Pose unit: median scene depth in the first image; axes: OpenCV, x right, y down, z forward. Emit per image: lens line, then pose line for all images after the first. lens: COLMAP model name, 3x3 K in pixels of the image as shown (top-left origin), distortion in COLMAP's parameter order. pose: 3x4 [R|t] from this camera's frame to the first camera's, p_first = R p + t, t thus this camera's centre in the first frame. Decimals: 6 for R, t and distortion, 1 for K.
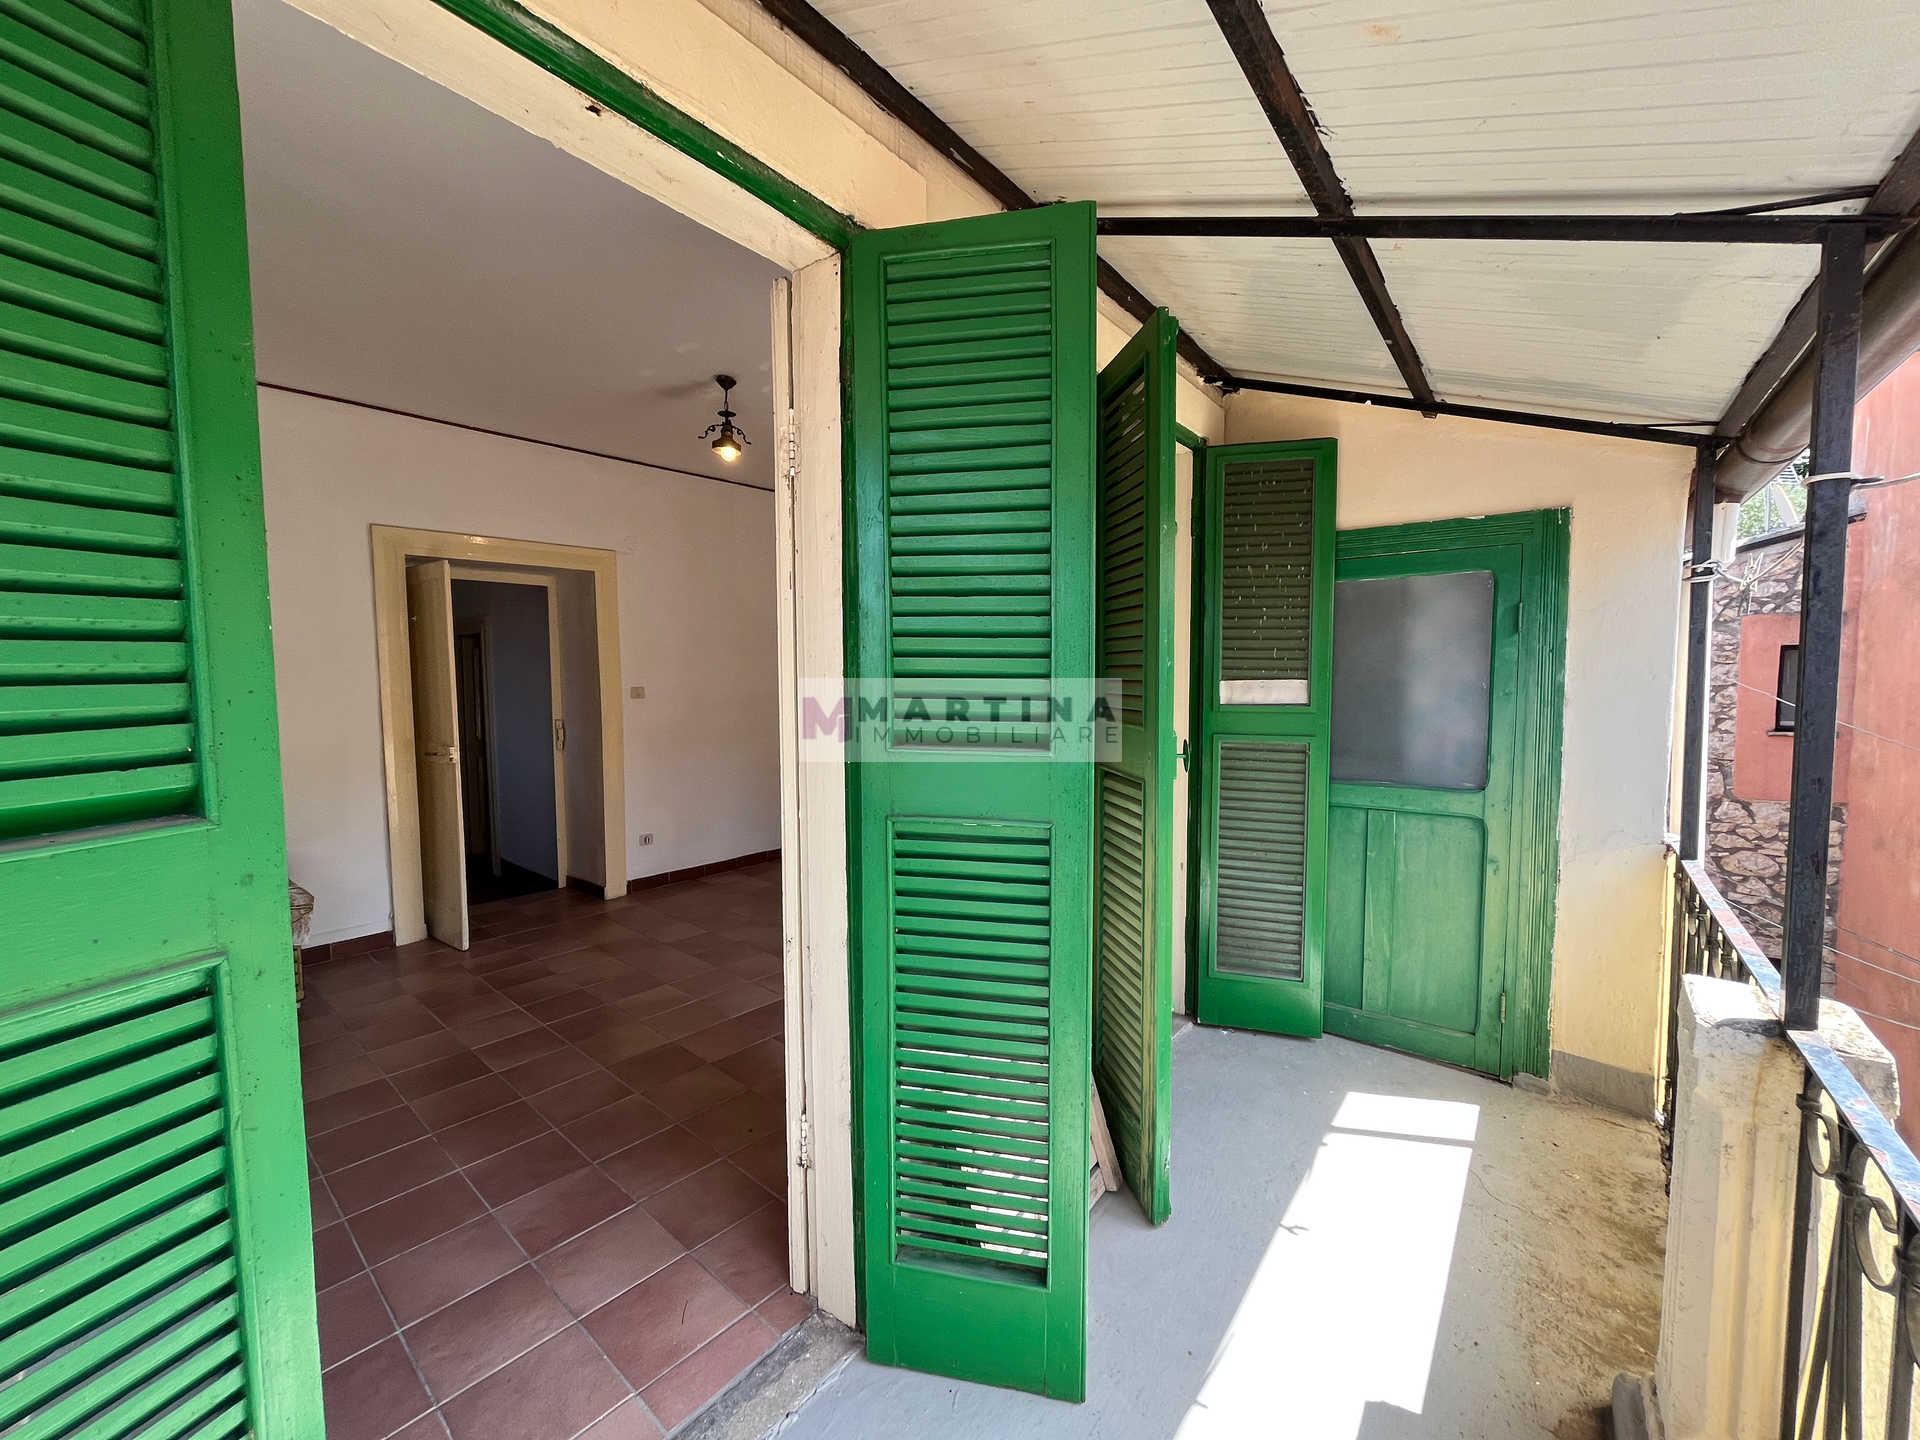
lens RADIAL K [[777.7, 0, 967.7], [0, 777.7, 724.8], [0, 0, 1]] dist [-0.000816, -0.000258]
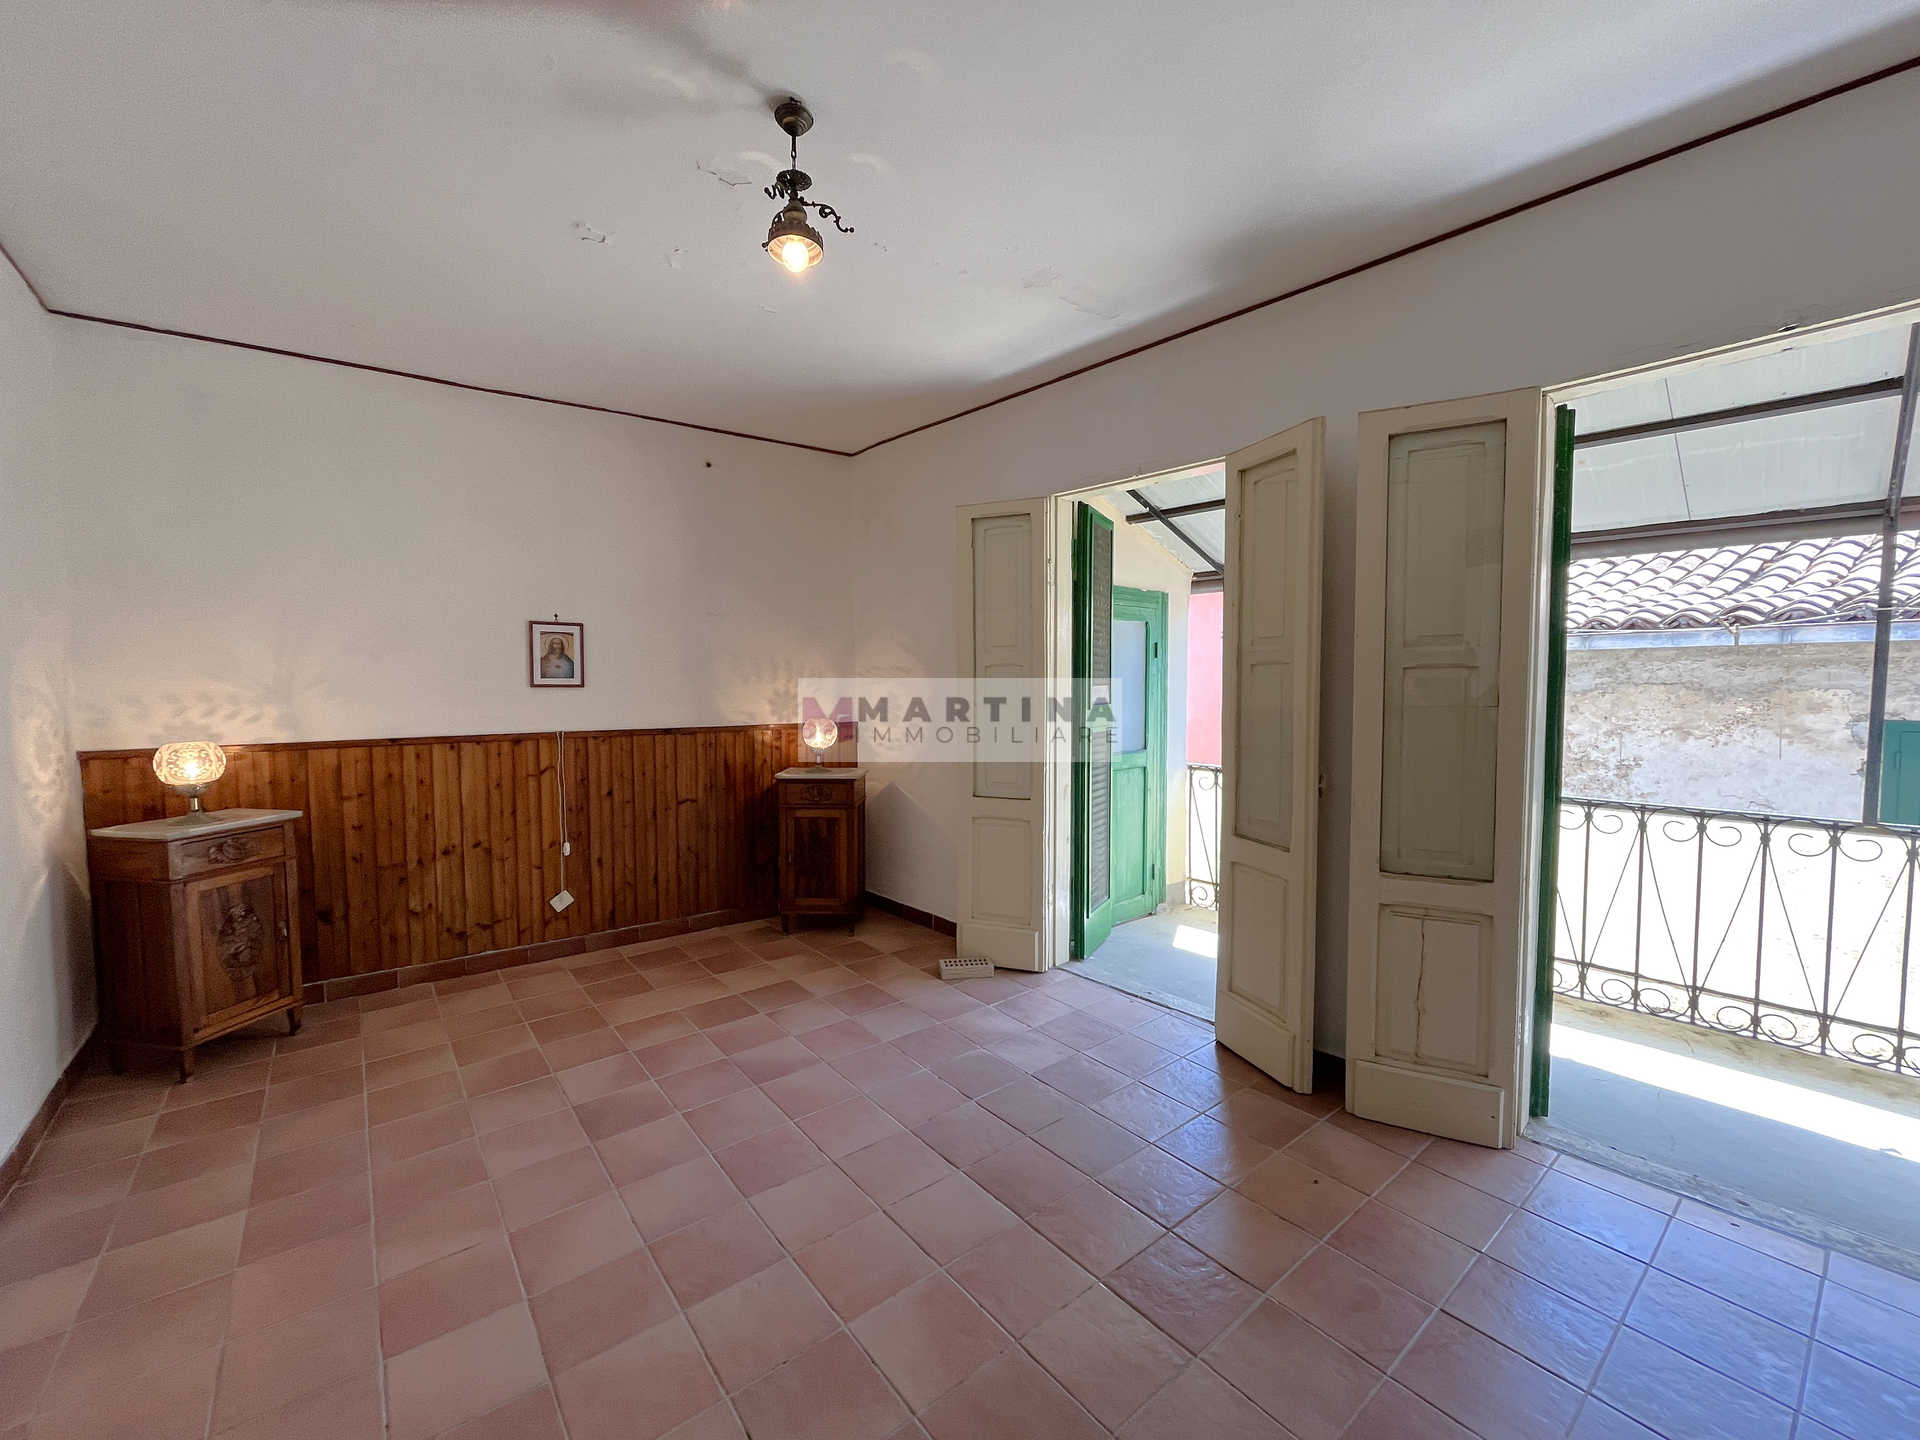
lens RADIAL K [[777.7, 0, 951.9], [0, 777.7, 716.8], [0, 0, 1]] dist [-0.000816, -0.000258]
pose [[0.187258, -0.040464, 0.981477, -0.804143], [0.067278, 0.997333, 0.028281, -0.046475], [-0.980004, 0.060736, 0.189481, 0.803050]]
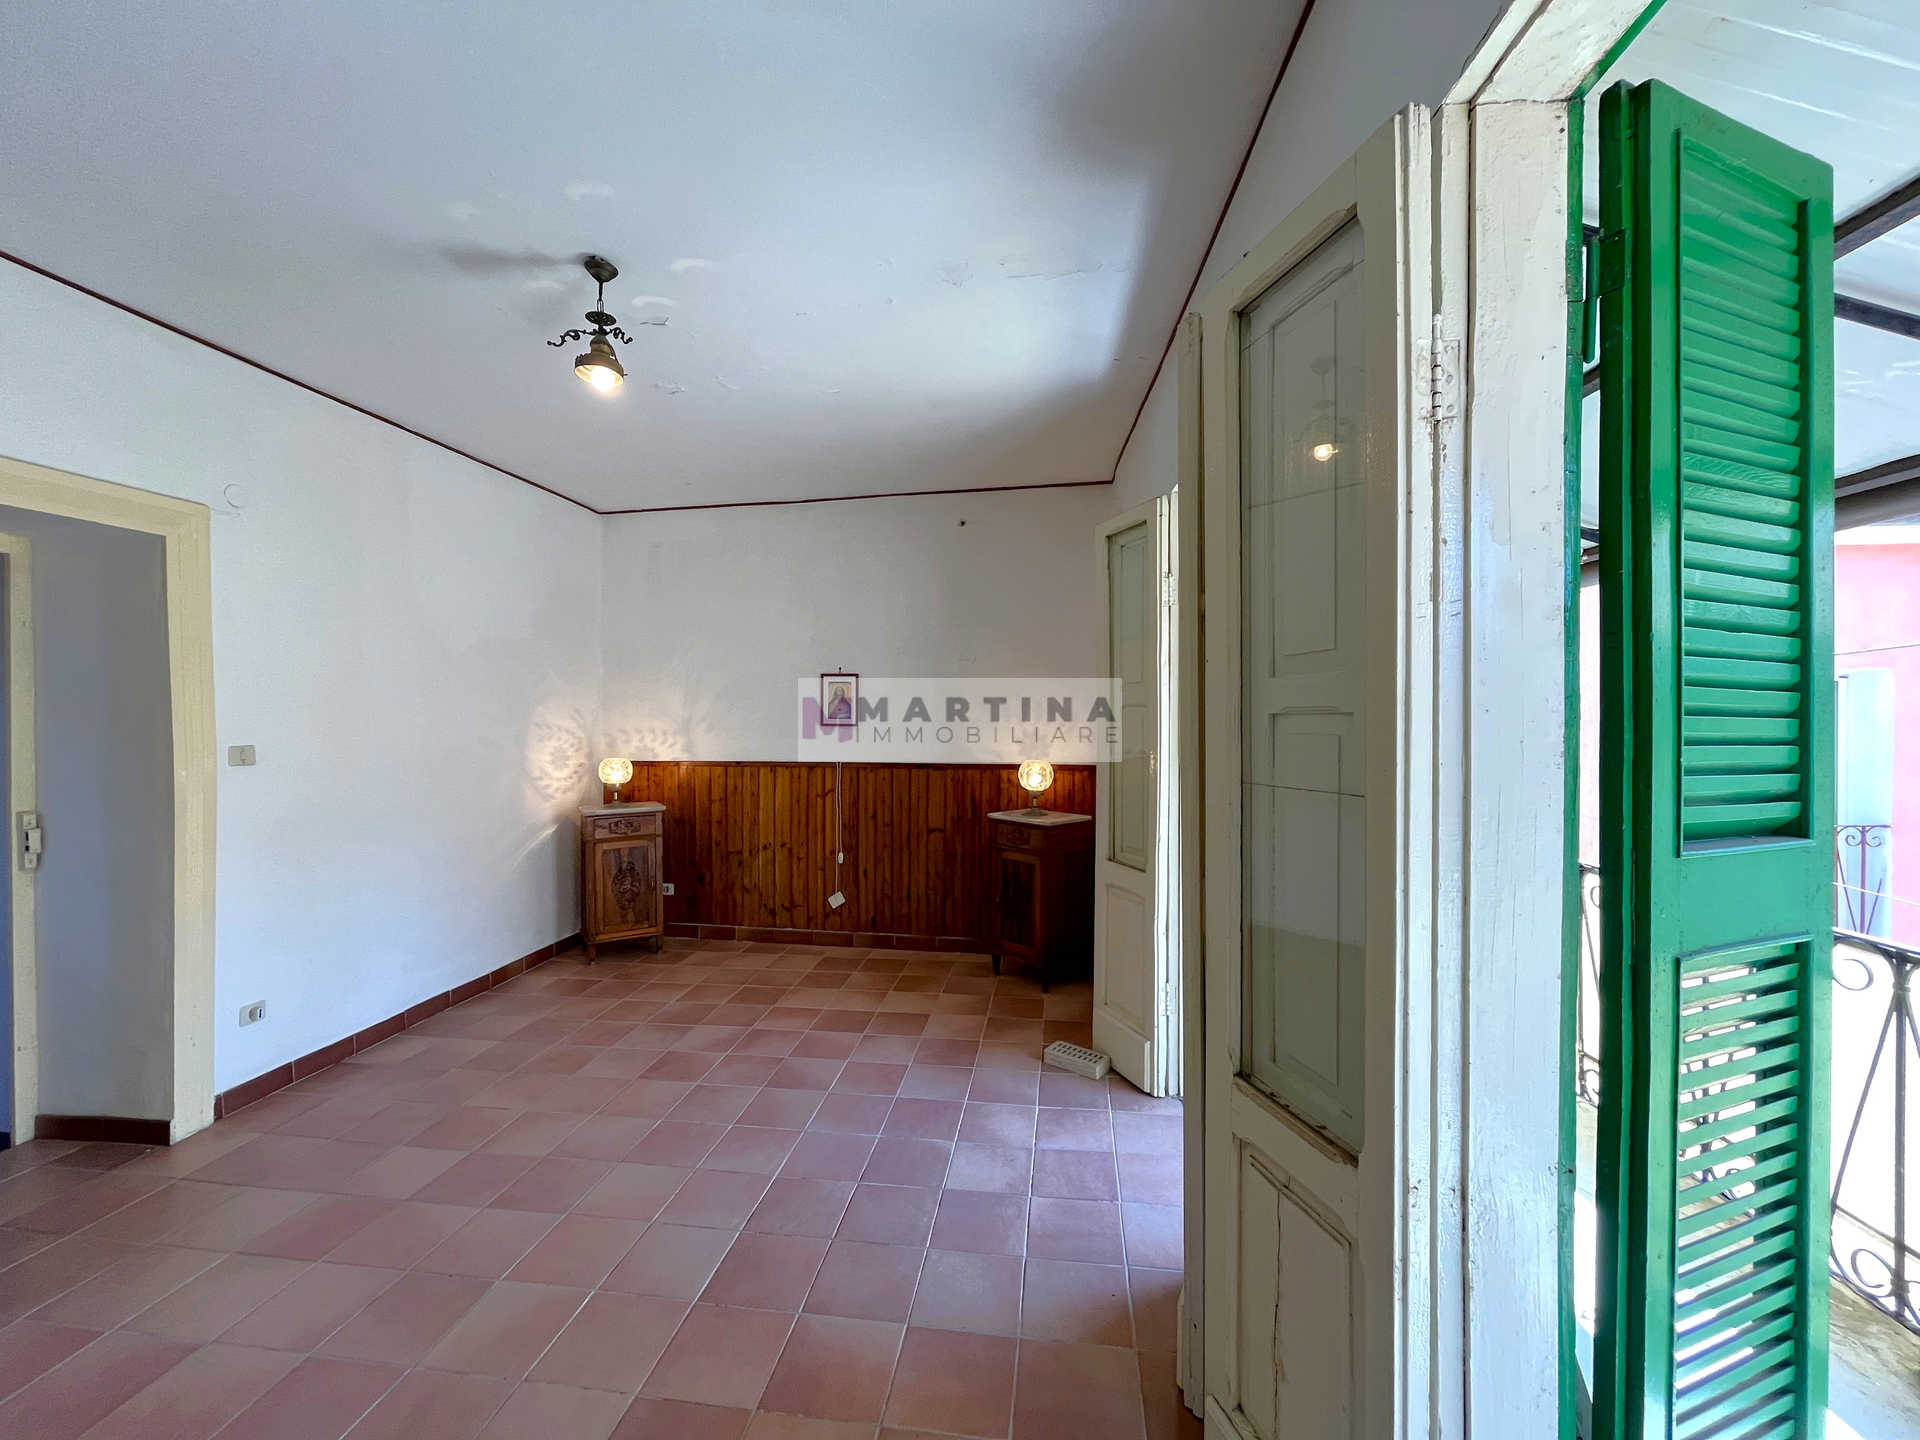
lens RADIAL K [[777.7, 0, 977.8], [0, 777.7, 720.0], [0, 0, 1]] dist [-0.000816, -0.000258]
pose [[0.838548, 0.000136, 0.544828, -0.392355], [0.033185, 0.998130, -0.051325, -0.028022], [-0.543816, 0.061119, 0.836976, 0.313889]]
